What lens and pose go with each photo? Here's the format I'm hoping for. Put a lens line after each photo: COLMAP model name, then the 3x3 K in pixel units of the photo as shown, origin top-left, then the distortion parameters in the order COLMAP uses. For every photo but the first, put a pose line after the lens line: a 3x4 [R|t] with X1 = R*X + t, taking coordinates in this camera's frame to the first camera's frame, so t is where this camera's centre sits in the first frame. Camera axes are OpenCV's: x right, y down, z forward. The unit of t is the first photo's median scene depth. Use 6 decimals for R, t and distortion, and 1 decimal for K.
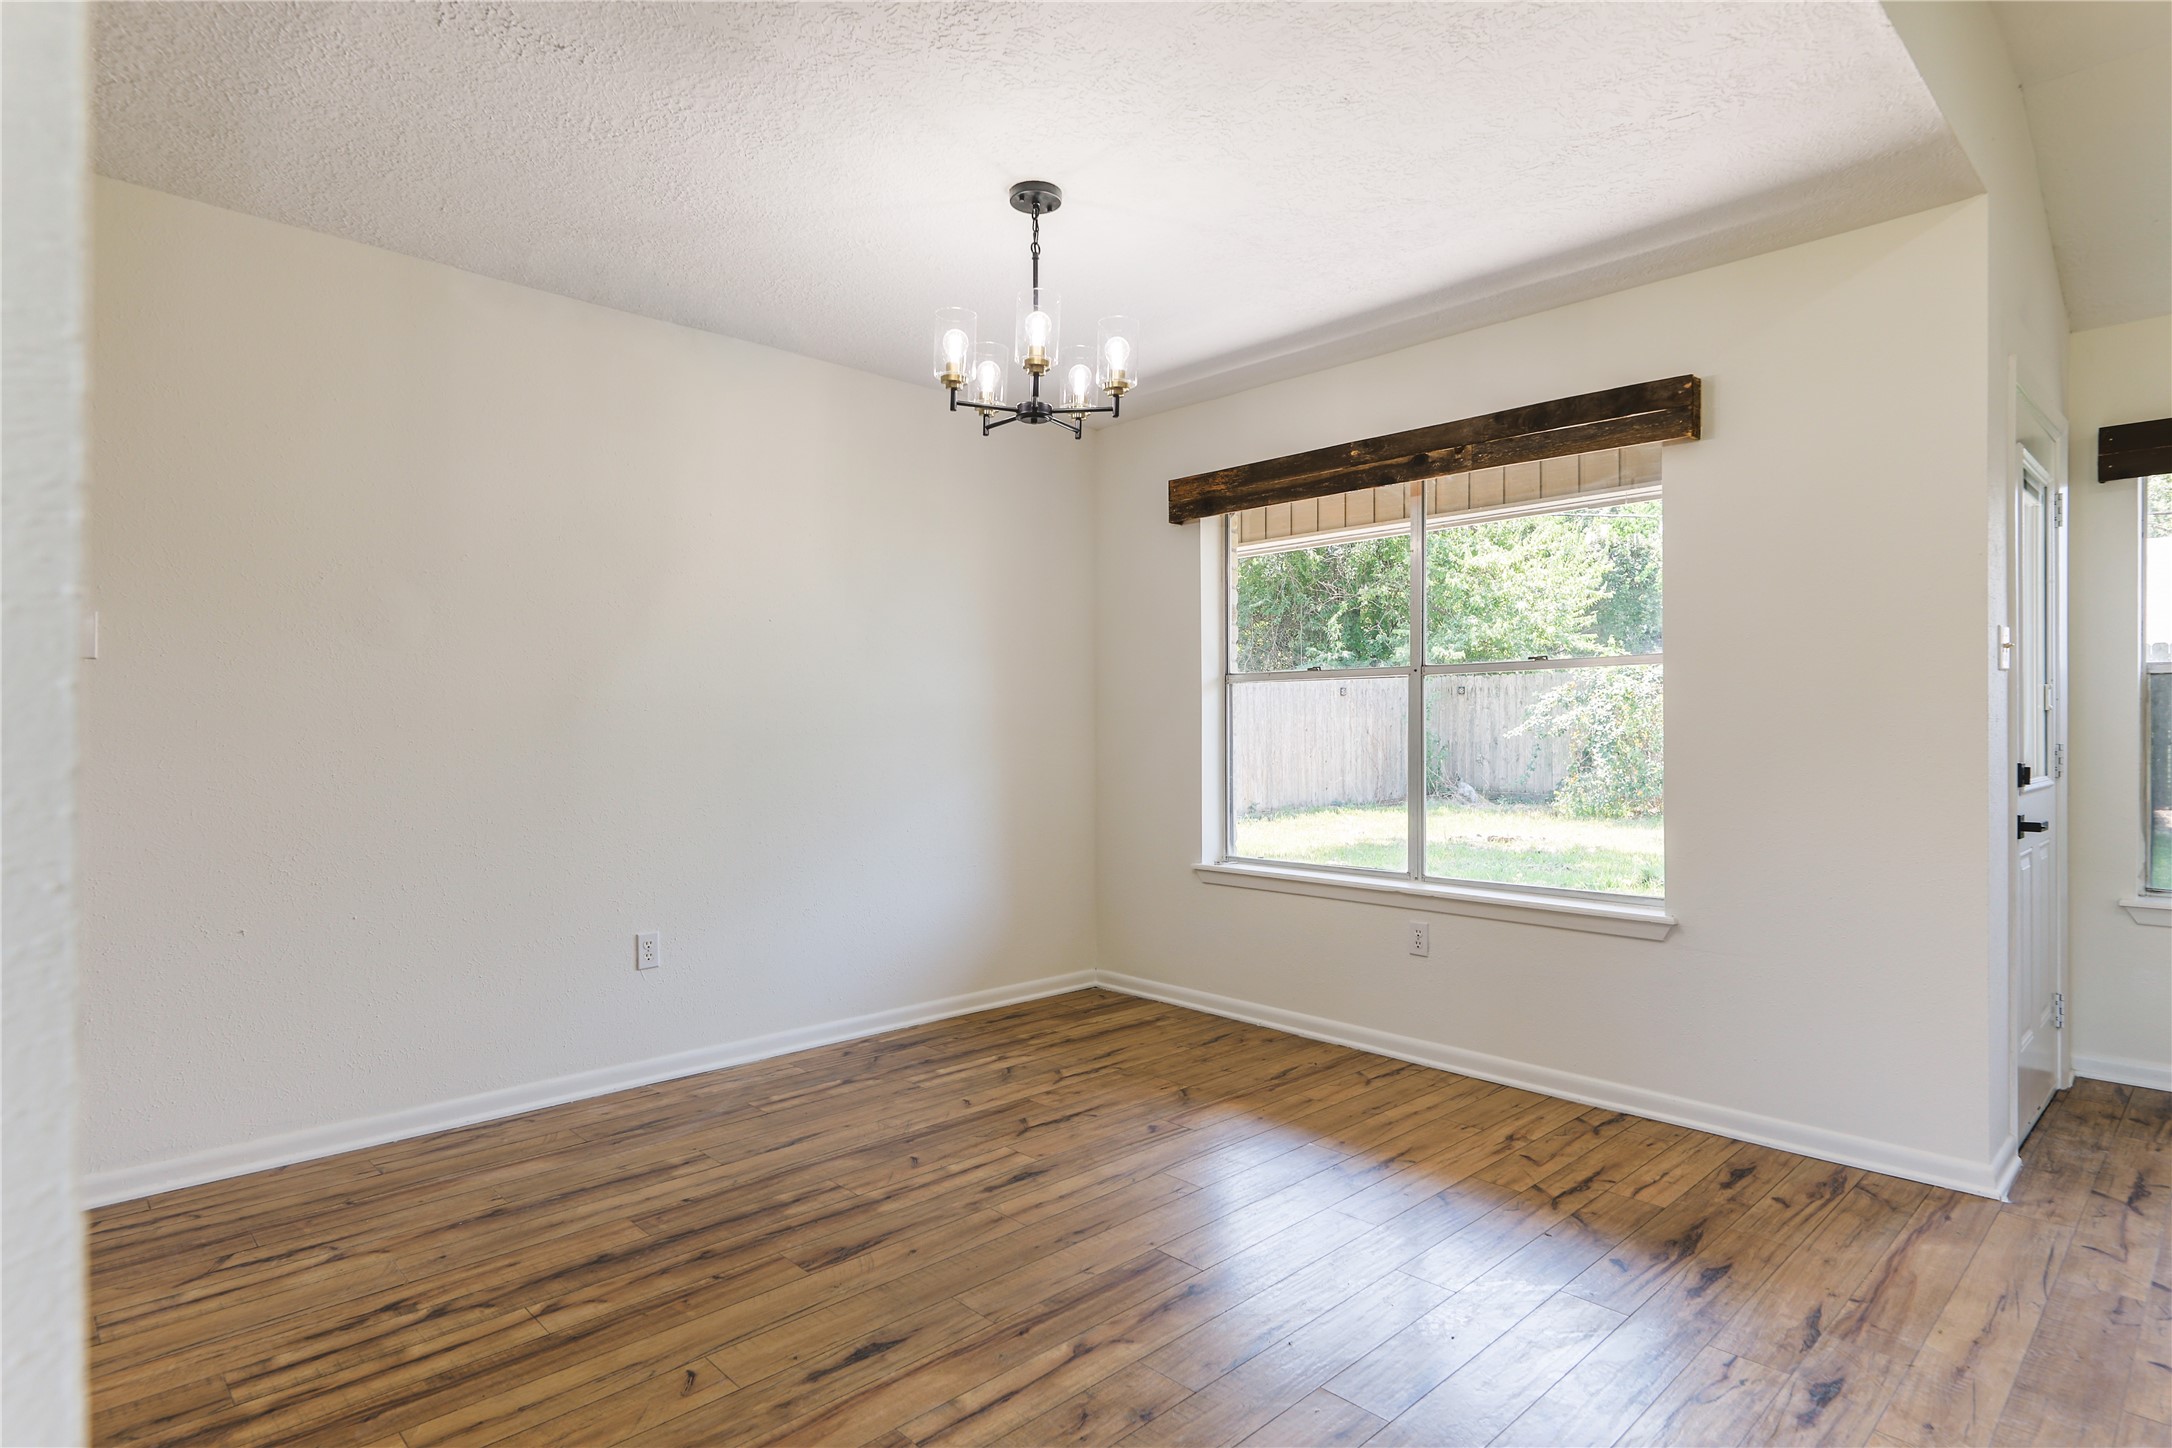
lens RADIAL K [[1117.8, 0, 1088.2], [0, 1117.8, 722.3], [0, 0, 1]] dist [-0.006025, -0.001006]
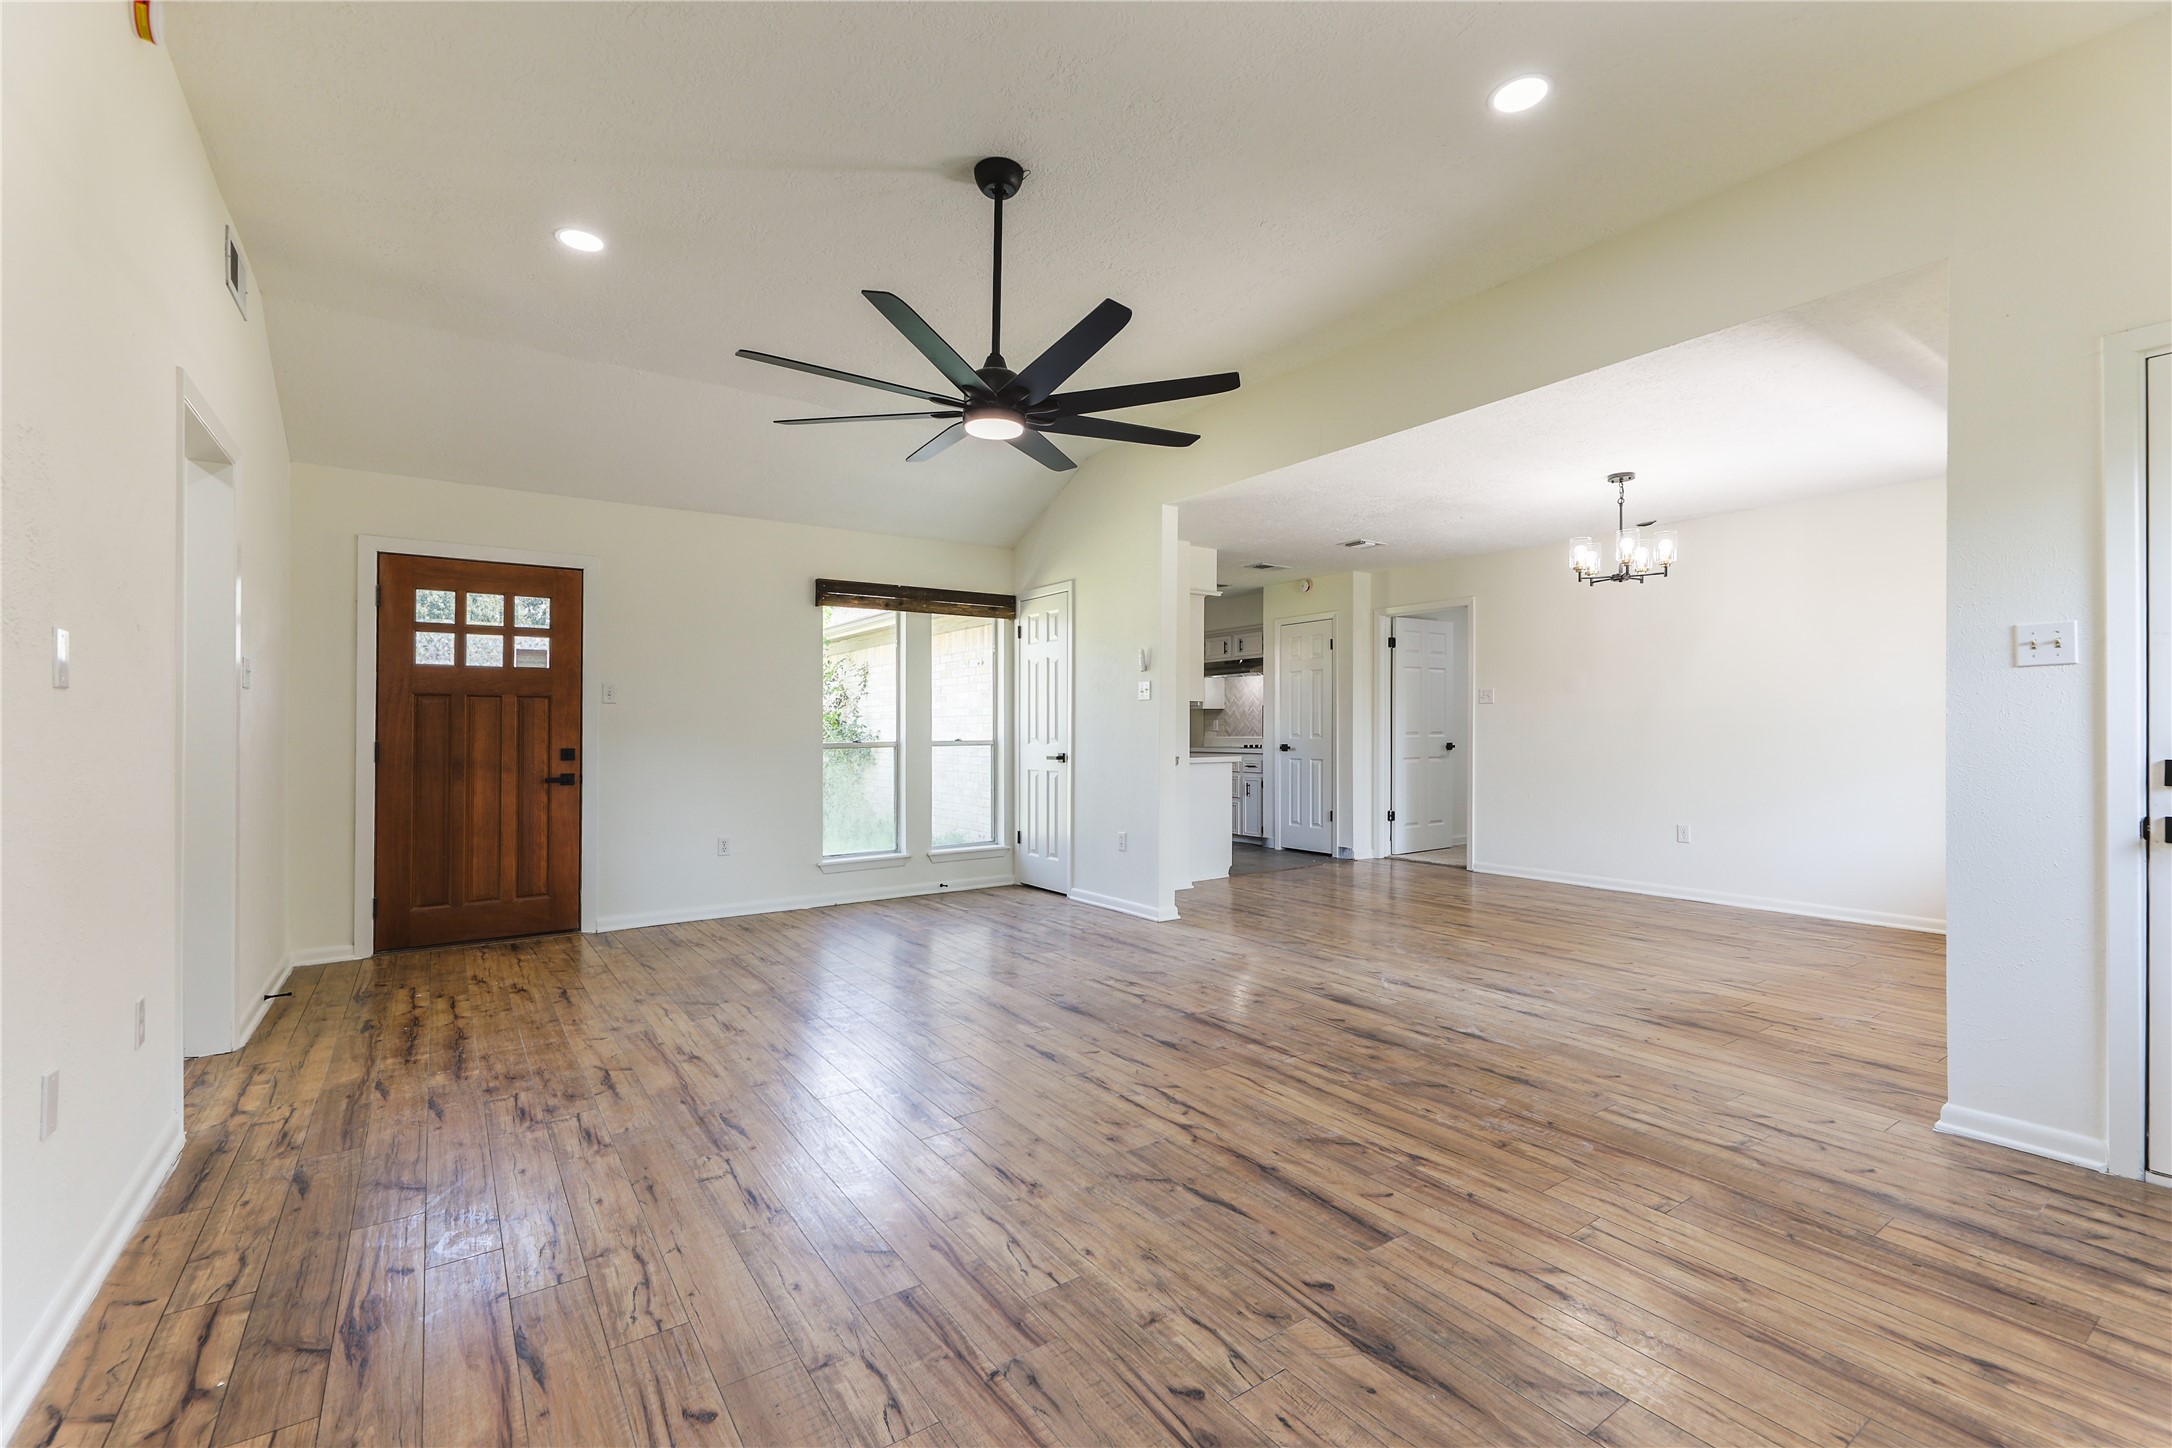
lens RADIAL K [[949.3, 0, 1087.2], [0, 949.3, 724.1], [0, 0, 1]] dist [0.000585, 0.000013]
pose [[-0.154534, -0.003311, -0.987982, 1.904826], [0.003306, 0.999987, -0.003868, 0.017128], [0.987982, -0.003864, -0.154521, 0.292502]]
